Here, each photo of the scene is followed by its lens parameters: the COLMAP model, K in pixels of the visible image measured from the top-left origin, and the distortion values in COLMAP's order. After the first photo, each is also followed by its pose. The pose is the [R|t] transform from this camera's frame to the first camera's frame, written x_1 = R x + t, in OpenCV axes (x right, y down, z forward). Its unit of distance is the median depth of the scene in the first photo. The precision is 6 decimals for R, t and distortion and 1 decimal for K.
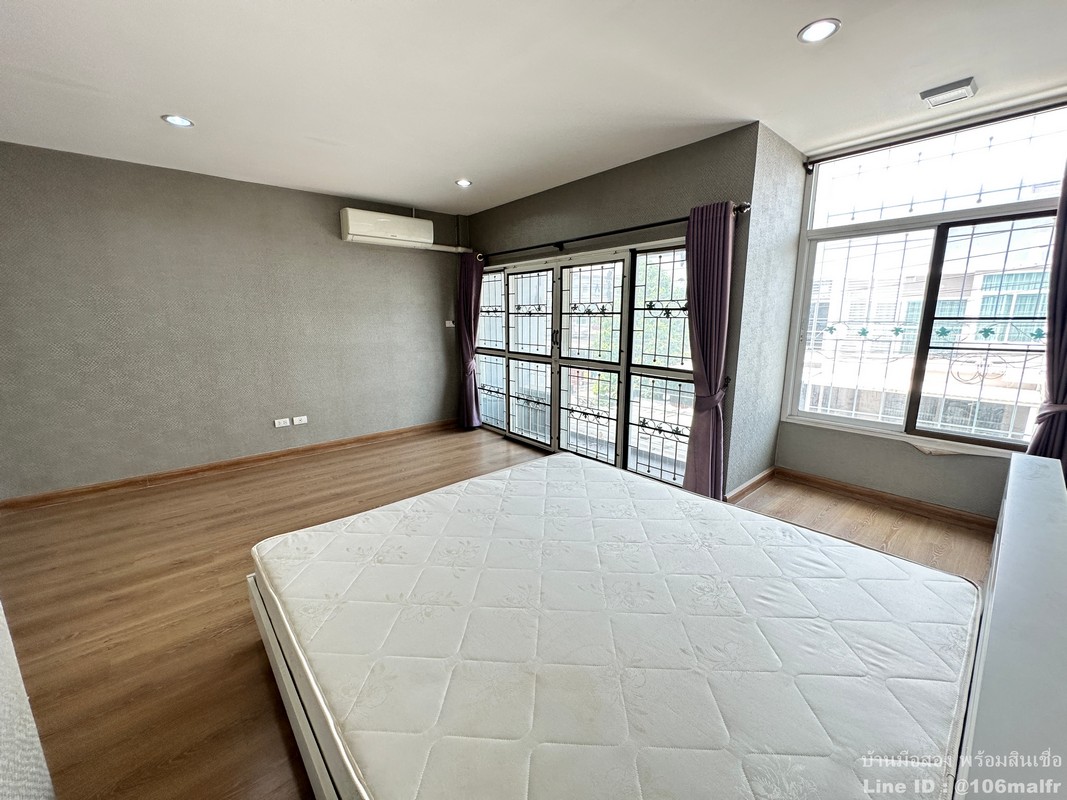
lens RADIAL K [[428.7, 0, 533.5], [0, 428.7, 400.0], [0, 0, 1]] dist [-0.002479, 0.000025]
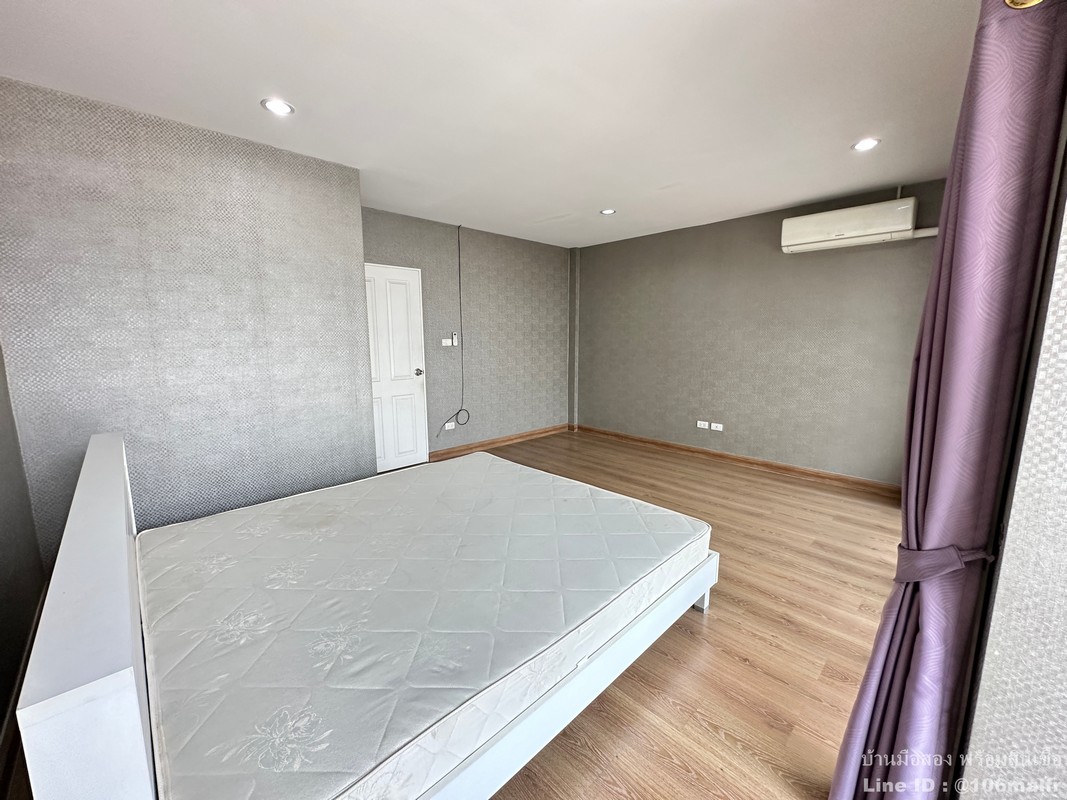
lens RADIAL K [[428.7, 0, 533.5], [0, 428.7, 400.0], [0, 0, 1]] dist [-0.002479, 0.000025]
pose [[0.052833, 0.154217, -0.986623, 0.517047], [-0.191888, 0.971159, 0.141525, -0.087088], [0.979994, 0.181844, 0.080902, 0.444312]]
